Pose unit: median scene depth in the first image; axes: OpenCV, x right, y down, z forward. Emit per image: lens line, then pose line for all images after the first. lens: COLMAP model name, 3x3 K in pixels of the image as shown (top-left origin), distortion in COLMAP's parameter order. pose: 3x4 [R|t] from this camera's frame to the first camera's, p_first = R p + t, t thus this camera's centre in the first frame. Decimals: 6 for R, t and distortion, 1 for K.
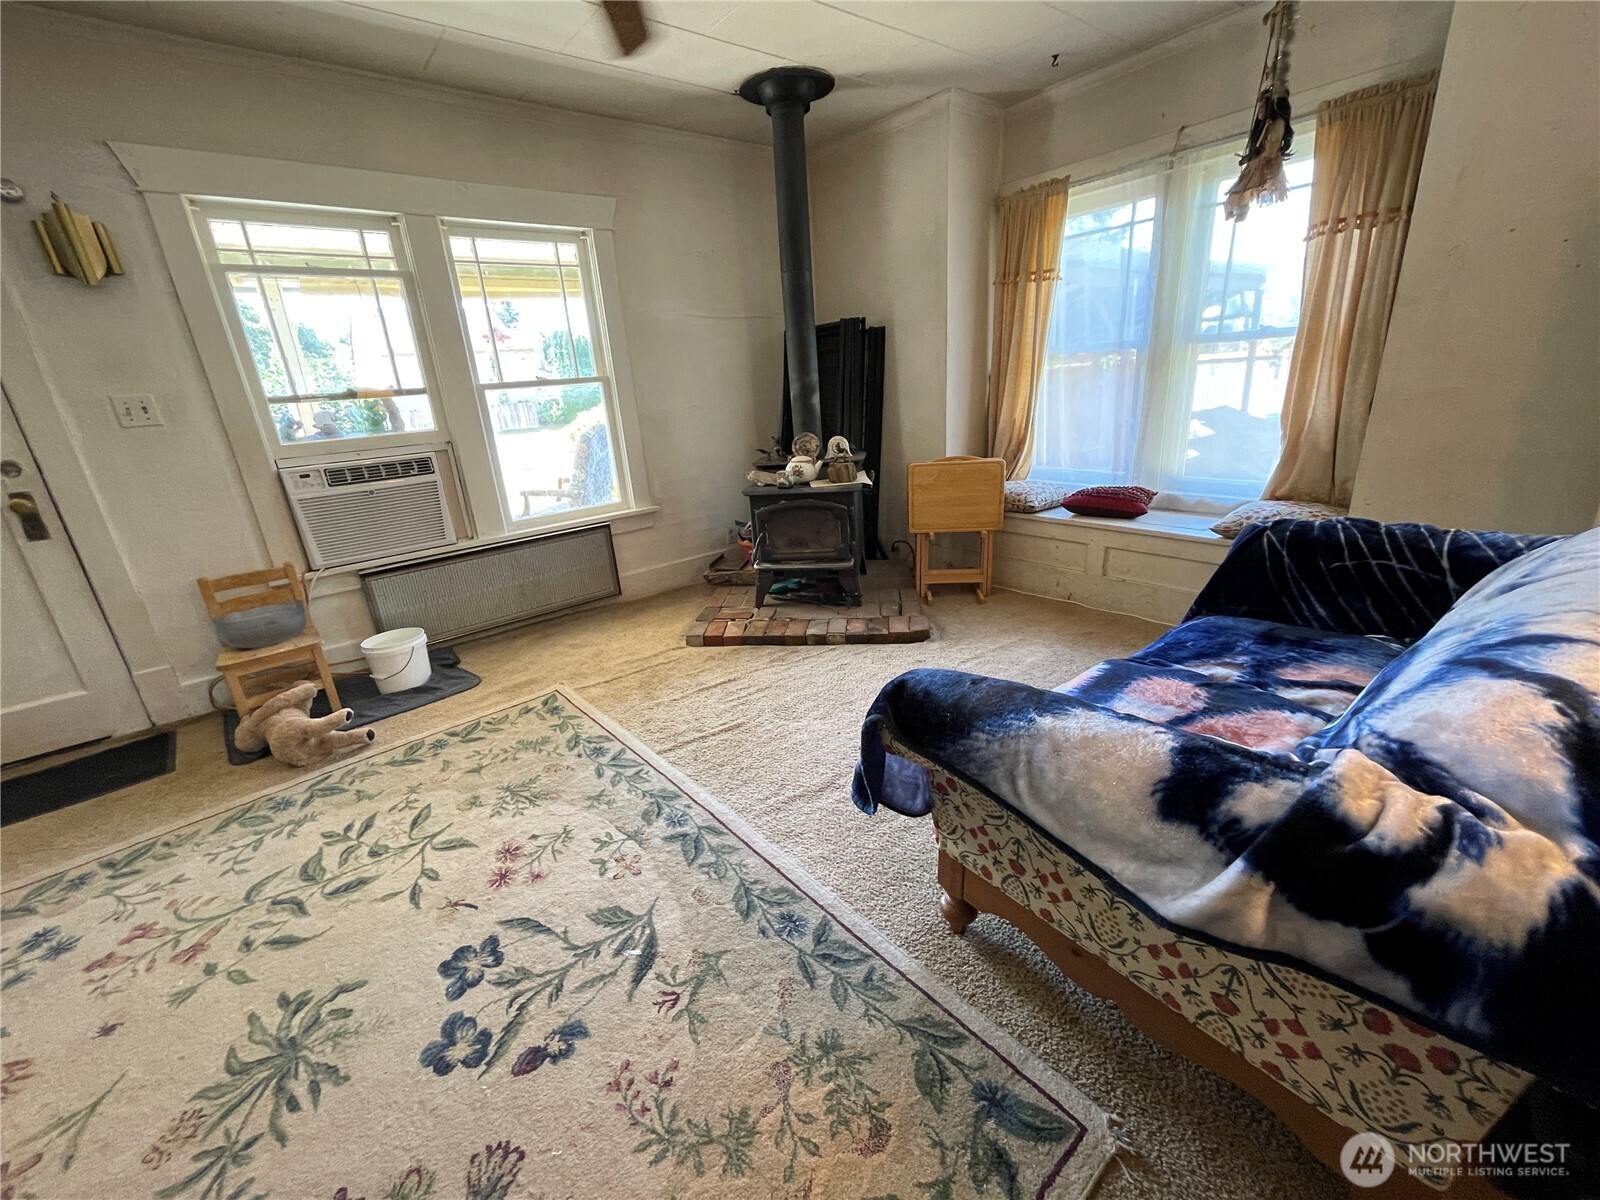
lens RADIAL K [[644.7, 0, 800.0], [0, 644.7, 600.0], [0, 0, 1]] dist [-0.000846, -0.000113]
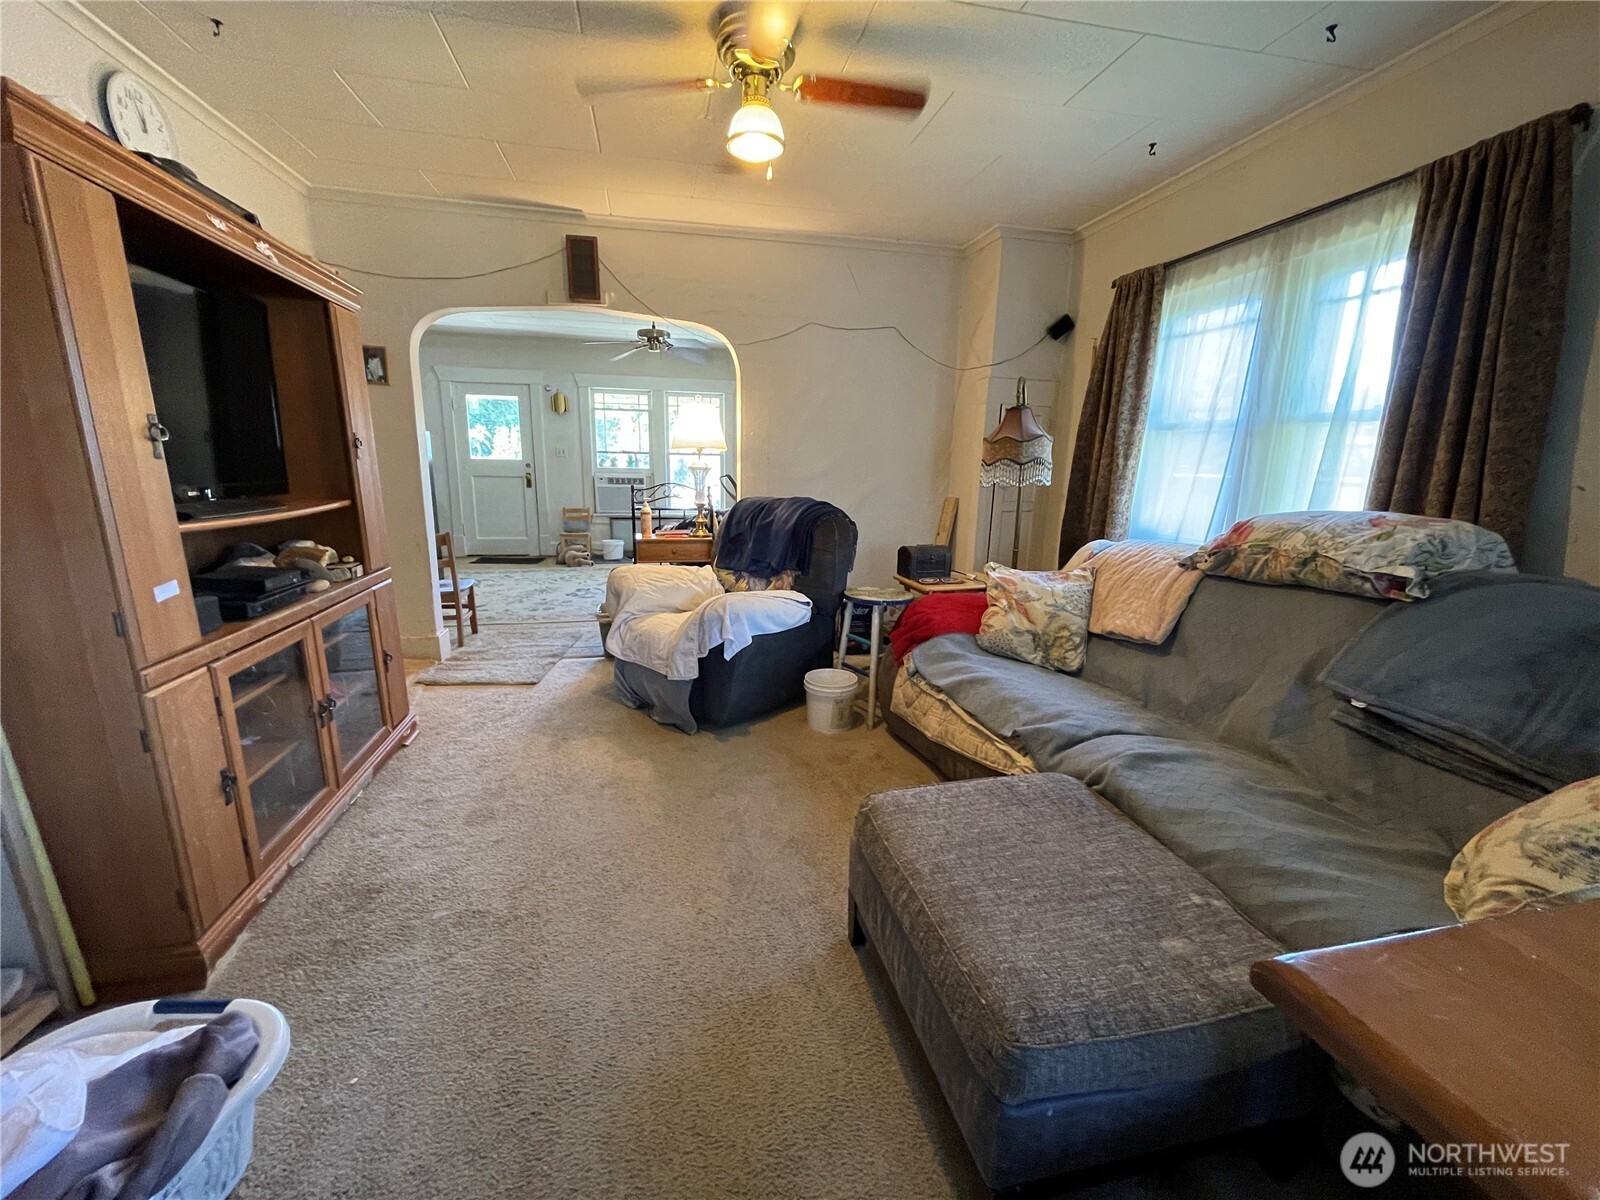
lens RADIAL K [[644.7, 0, 800.0], [0, 644.7, 600.0], [0, 0, 1]] dist [-0.000846, -0.000113]
pose [[0.886120, 0.178092, -0.427872, 1.279216], [-0.222956, 0.973180, -0.056676, 0.283512], [0.406303, 0.145618, 0.902061, -1.090582]]
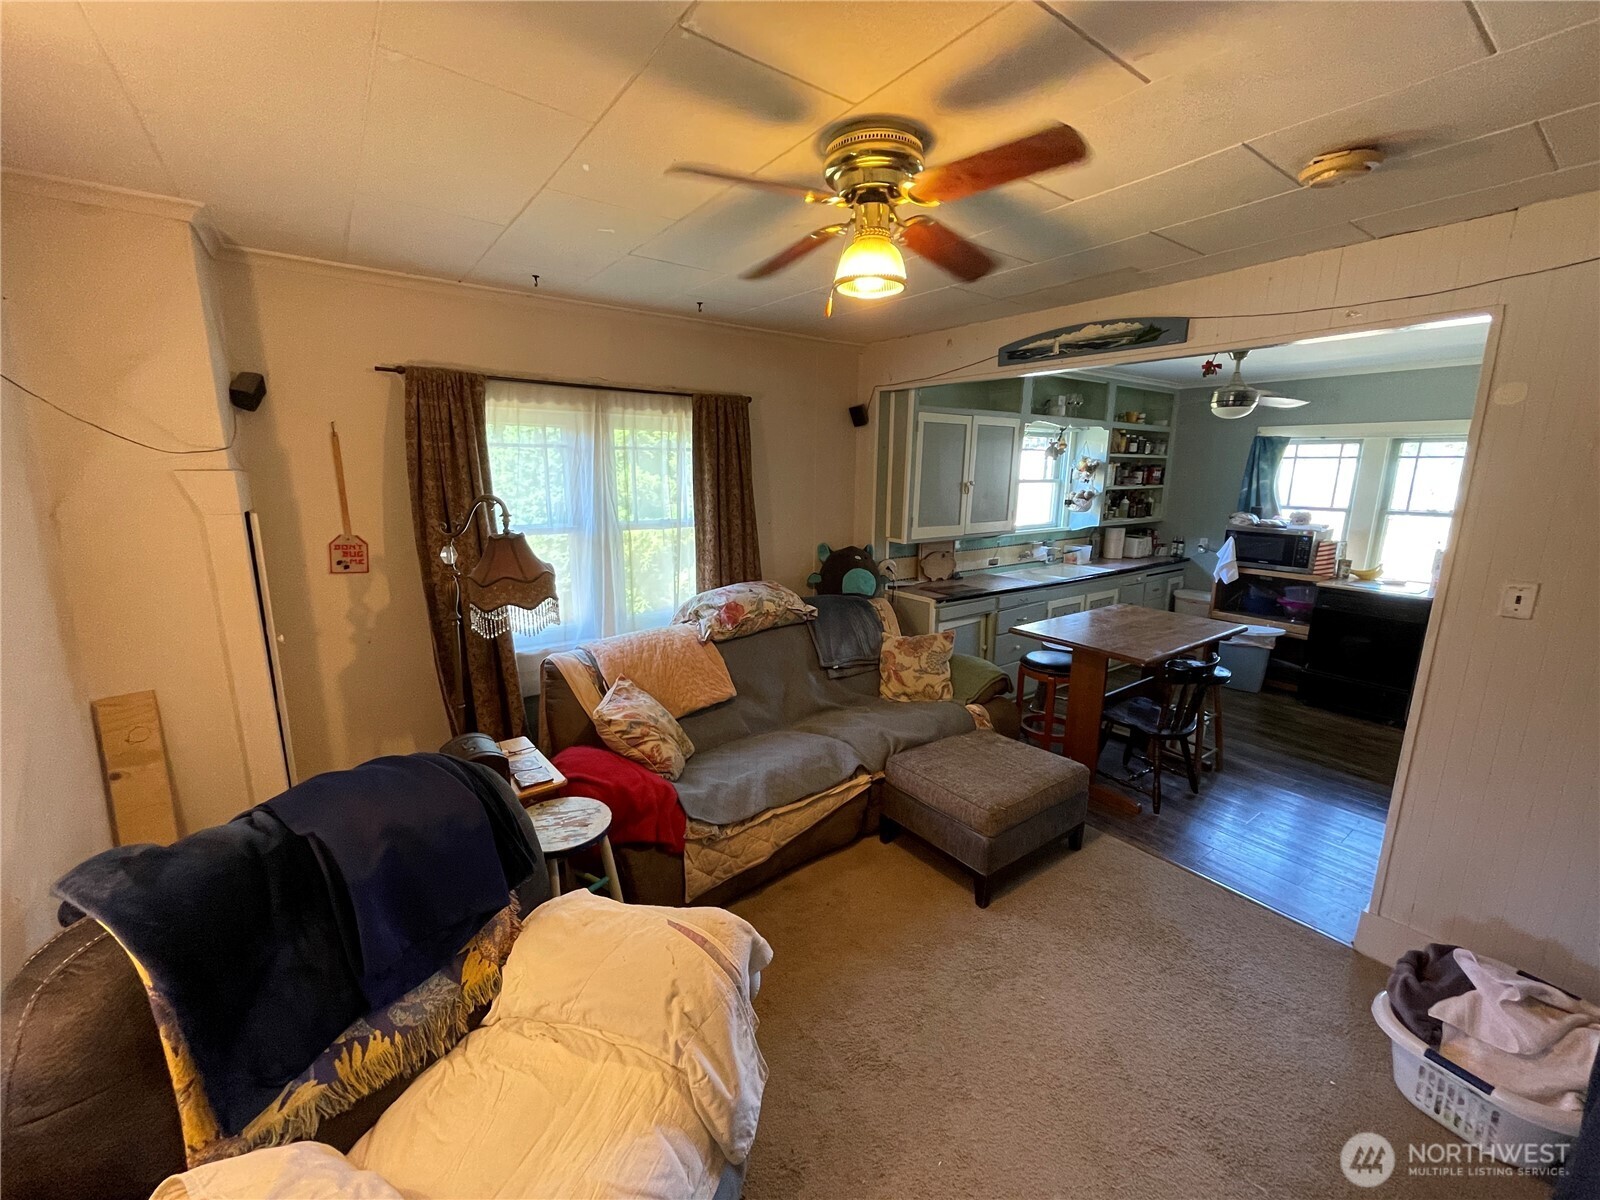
lens RADIAL K [[644.7, 0, 800.0], [0, 644.7, 600.0], [0, 0, 1]] dist [-0.000846, -0.000113]
pose [[0.066387, -0.142071, 0.987628, -4.406167], [0.310584, 0.943581, 0.114858, -1.618019], [-0.948225, 0.299116, 0.106766, 2.320078]]
